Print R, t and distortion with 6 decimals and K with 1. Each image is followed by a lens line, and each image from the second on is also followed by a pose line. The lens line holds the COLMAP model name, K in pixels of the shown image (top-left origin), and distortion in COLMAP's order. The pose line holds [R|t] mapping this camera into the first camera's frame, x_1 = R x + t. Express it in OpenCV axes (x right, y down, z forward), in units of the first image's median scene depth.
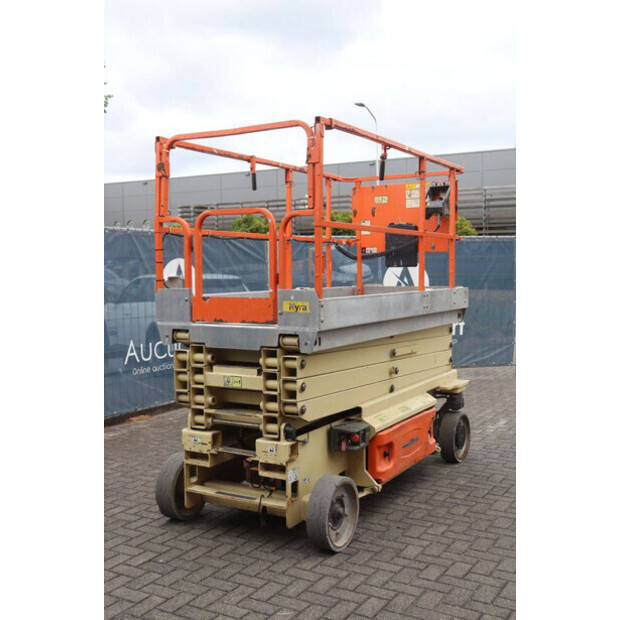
lens RADIAL K [[755.9, 0, 308.1], [0, 755.9, 312.1], [0, 0, 1]] dist [-0.019931, 0.000000]
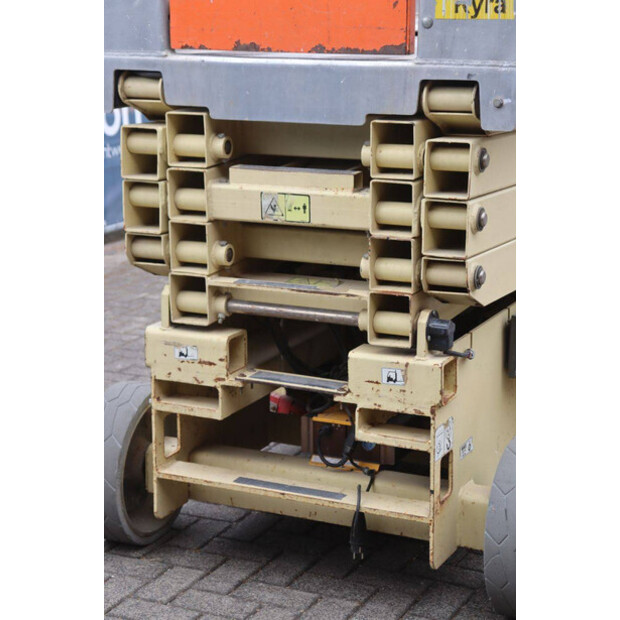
lens RADIAL K [[1465.9, 0, 303.9], [0, 1465.9, 313.7], [0, 0, 1]] dist [0.433423, 0.000000]
pose [[0.997085, -0.013155, 0.075154, -0.145159], [0.000498, 0.986124, 0.166008, 0.019125], [-0.076295, -0.165486, 0.983256, 0.232704]]
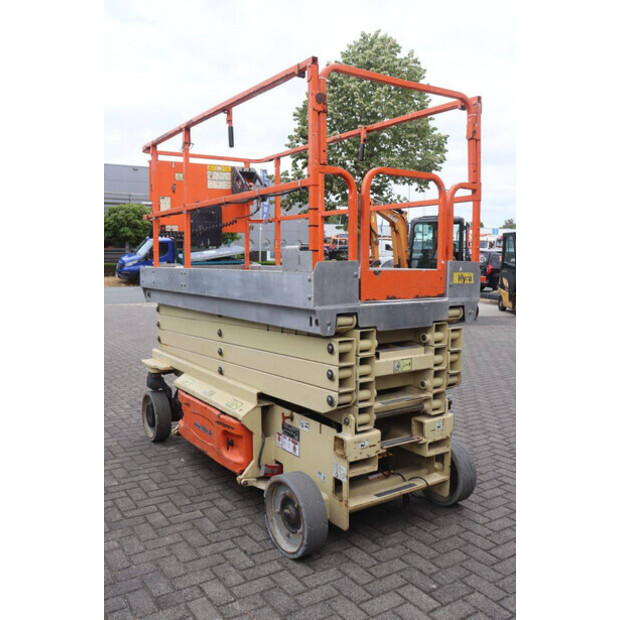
lens RADIAL K [[568.7, 0, 307.2], [0, 568.7, 310.0], [0, 0, 1]] dist [-0.086788, 0.000000]
pose [[0.448305, -0.074164, 0.890799, -0.724997], [0.049320, 0.997086, 0.058192, -0.017071], [-0.892519, 0.017846, 0.450656, 0.779979]]
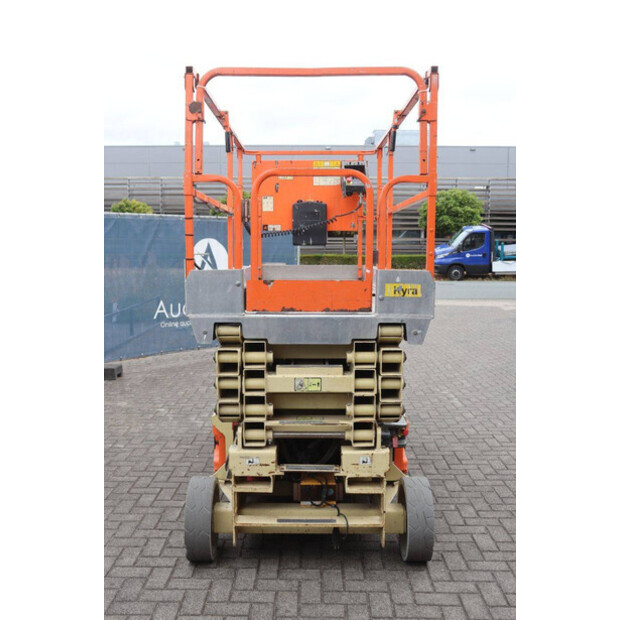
lens RADIAL K [[640.5, 0, 311.4], [0, 640.5, 309.4], [0, 0, 1]] dist [-0.054929, 0.000000]
pose [[0.866485, -0.038842, 0.497689, -0.424941], [0.020738, 0.998909, 0.041854, -0.016365], [-0.498772, -0.025944, 0.866345, 0.397221]]
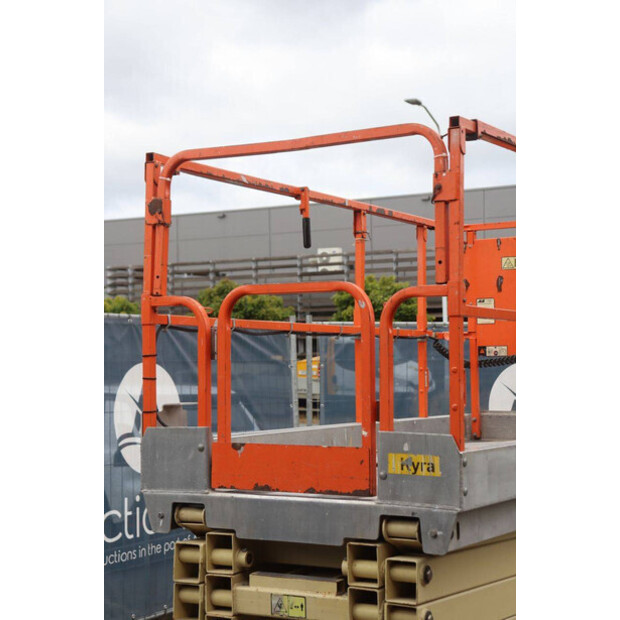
lens RADIAL K [[1241.8, 0, 299.4], [0, 1241.8, 310.5], [0, 0, 1]] dist [0.283175, 0.000000]
pose [[0.999957, 0.000748, -0.009215, -0.082192], [-0.001701, 0.994588, -0.103880, -0.021650], [0.009088, 0.103891, 0.994547, 0.095887]]
